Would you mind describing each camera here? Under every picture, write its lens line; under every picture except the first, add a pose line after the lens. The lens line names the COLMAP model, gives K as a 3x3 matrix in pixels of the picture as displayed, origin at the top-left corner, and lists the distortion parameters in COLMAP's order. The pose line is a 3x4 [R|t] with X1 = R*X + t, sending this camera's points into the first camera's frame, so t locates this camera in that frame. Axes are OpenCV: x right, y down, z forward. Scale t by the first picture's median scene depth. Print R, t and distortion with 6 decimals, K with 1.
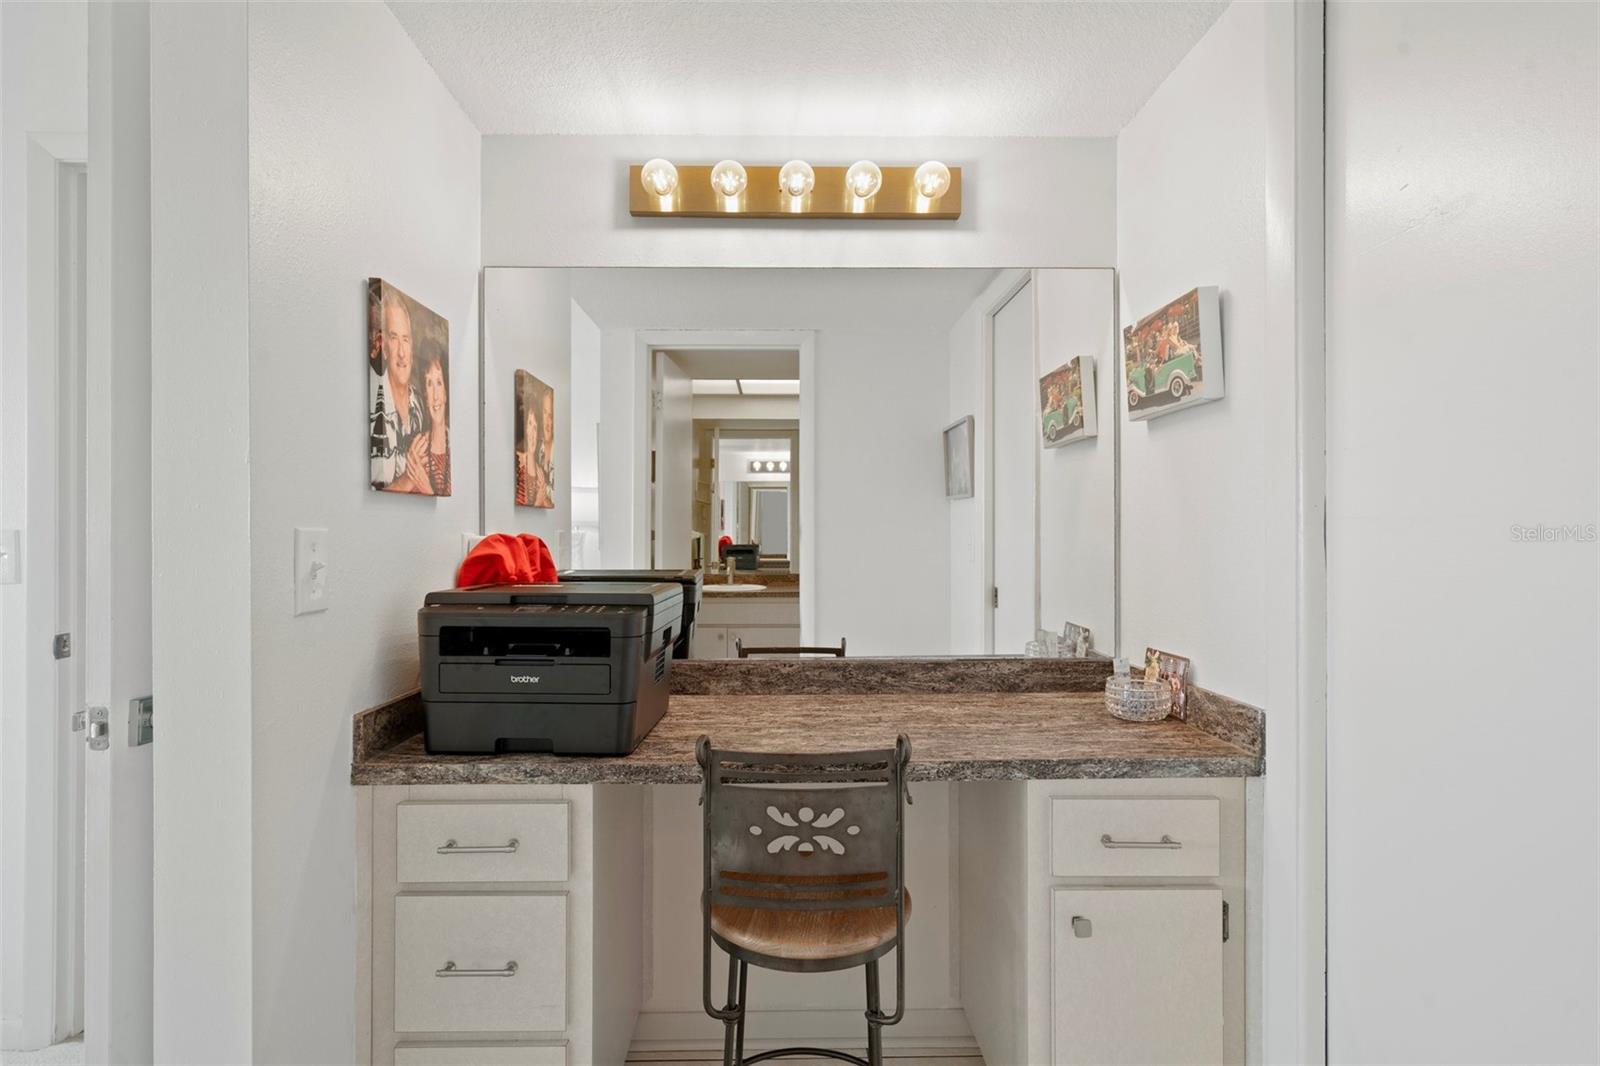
lens RADIAL K [[812.7, 0, 797.4], [0, 812.7, 528.4], [0, 0, 1]] dist [0.001447, -0.000010]
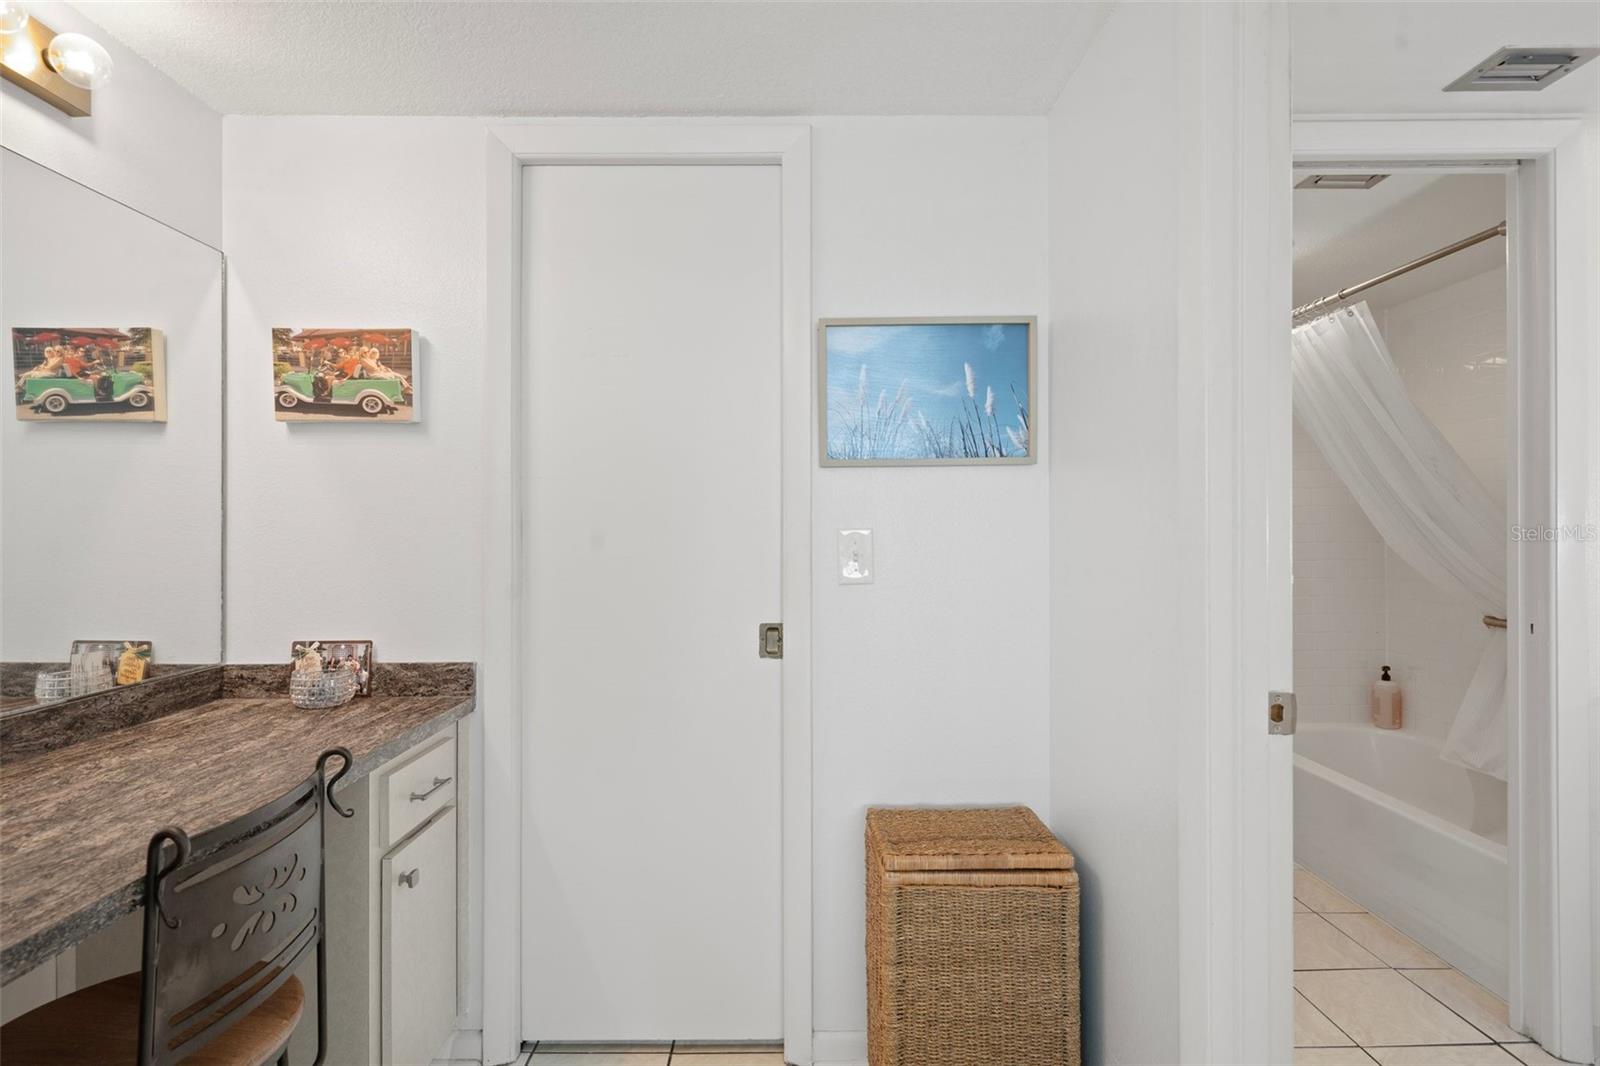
lens RADIAL K [[812.7, 0, 797.4], [0, 812.7, 528.4], [0, 0, 1]] dist [0.001447, -0.000010]
pose [[-0.004810, 0.003260, 0.999983, -0.671863], [-0.007396, 0.999967, -0.003295, 0.000443], [-0.999961, -0.007412, -0.004786, 0.397319]]
